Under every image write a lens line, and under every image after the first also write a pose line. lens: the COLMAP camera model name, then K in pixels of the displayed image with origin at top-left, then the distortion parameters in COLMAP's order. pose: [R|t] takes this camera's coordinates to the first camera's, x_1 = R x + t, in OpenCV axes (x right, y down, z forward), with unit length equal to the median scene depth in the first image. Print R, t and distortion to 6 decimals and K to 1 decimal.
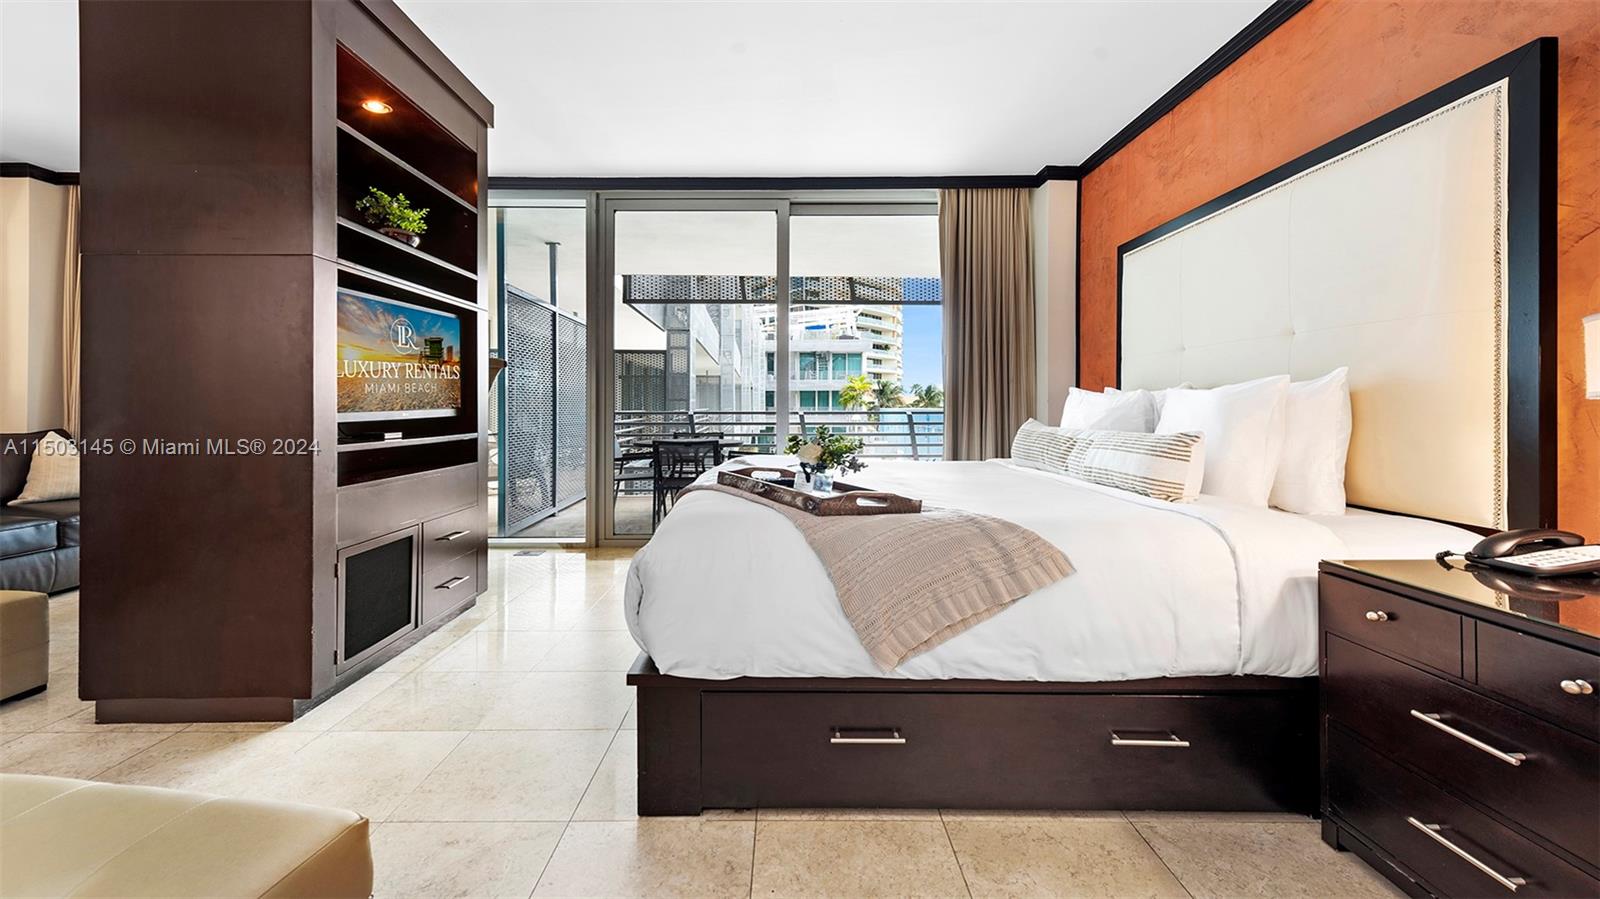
lens RADIAL K [[663.5, 0, 793.1], [0, 663.5, 406.5], [0, 0, 1]] dist [0.000721, 0.000060]
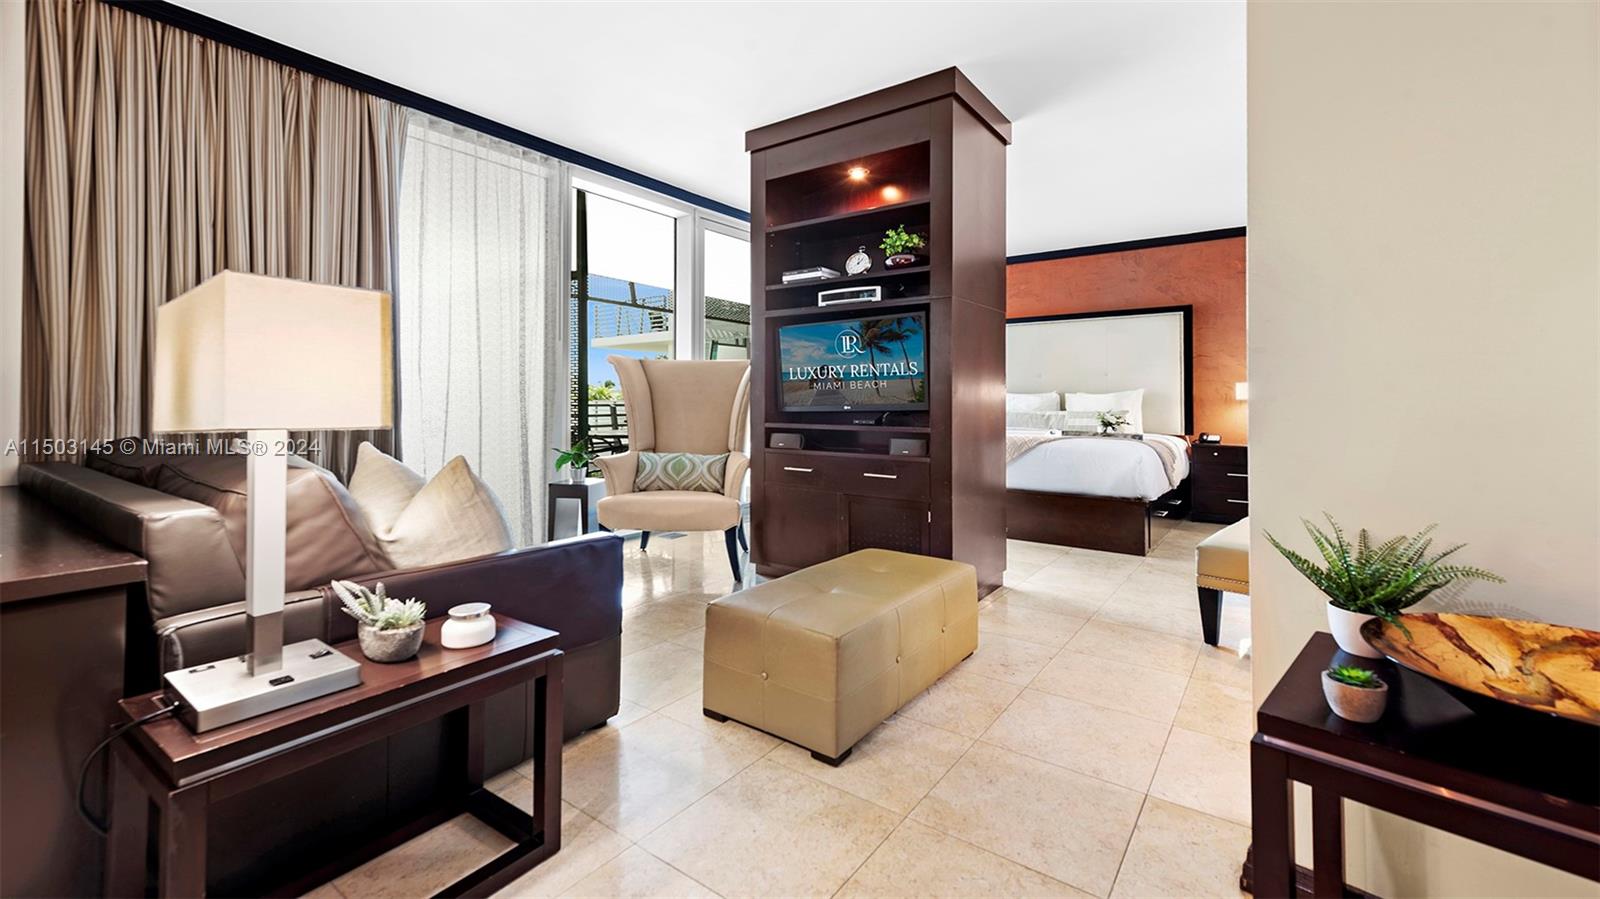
lens RADIAL K [[655.4, 0, 805.5], [0, 655.4, 389.8], [0, 0, 1]] dist [0.022772, 0.000067]
pose [[0.589905, 0.017890, 0.807274, -1.541243], [-0.006709, 0.999829, -0.017254, 0.006394], [-0.807445, 0.004762, 0.589924, 0.264821]]
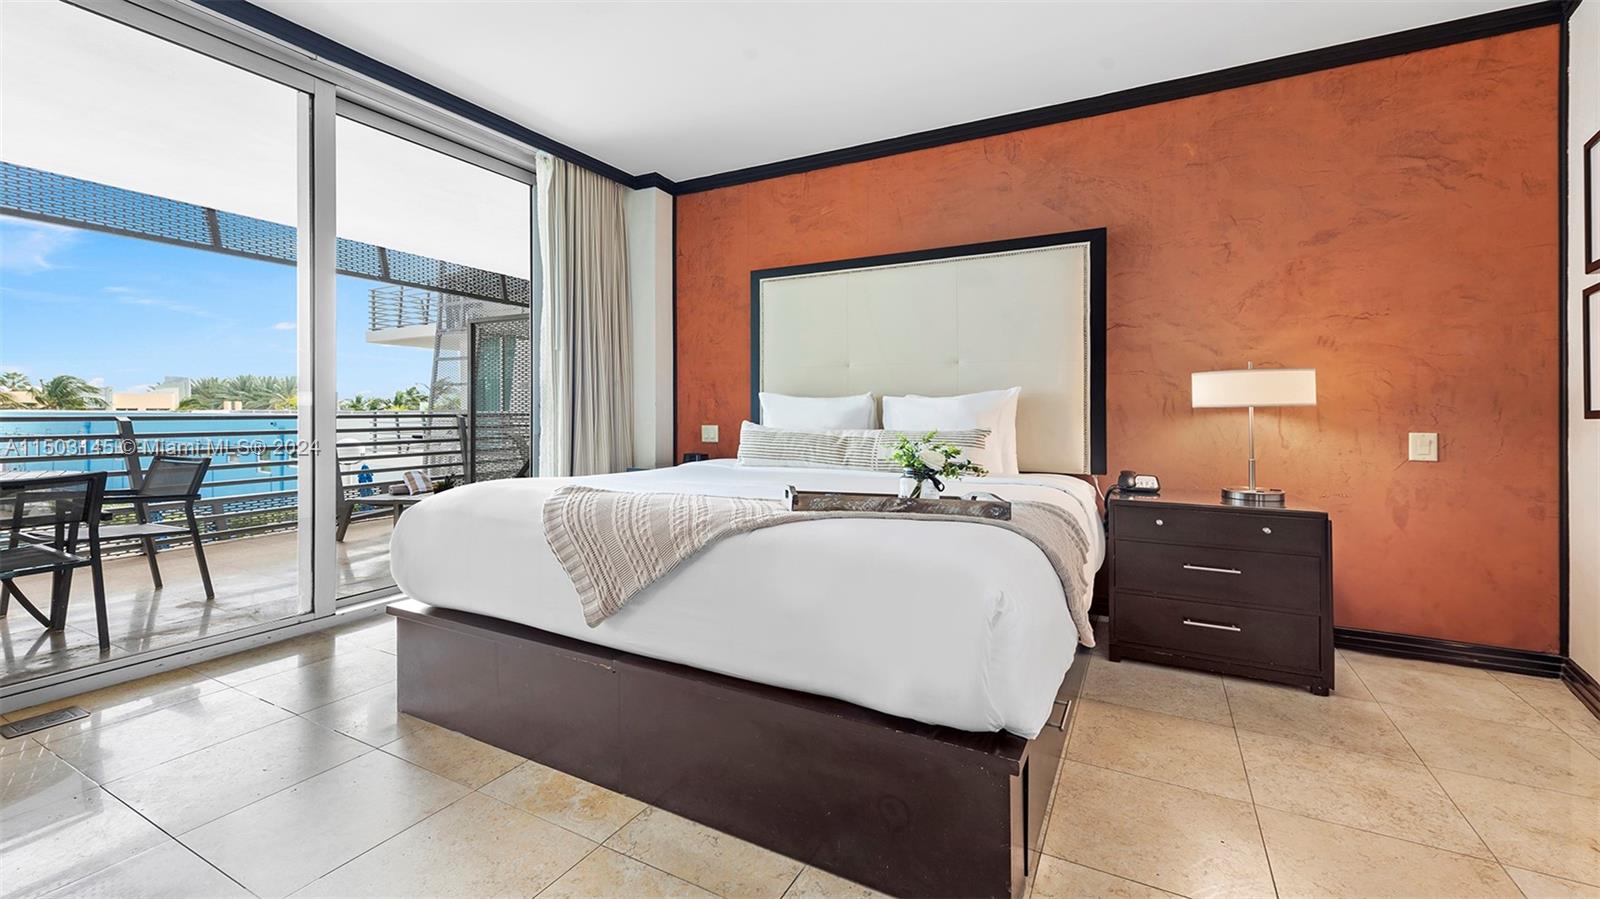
lens RADIAL K [[645.8, 0, 800.7], [0, 645.8, 411.6], [0, 0, 1]] dist [0.001988, 0.000084]
pose [[0.471939, 0.003128, 0.881626, -0.492729], [-0.005849, 0.999983, -0.000417, 0.004146], [-0.881612, -0.004960, 0.471949, 0.422935]]
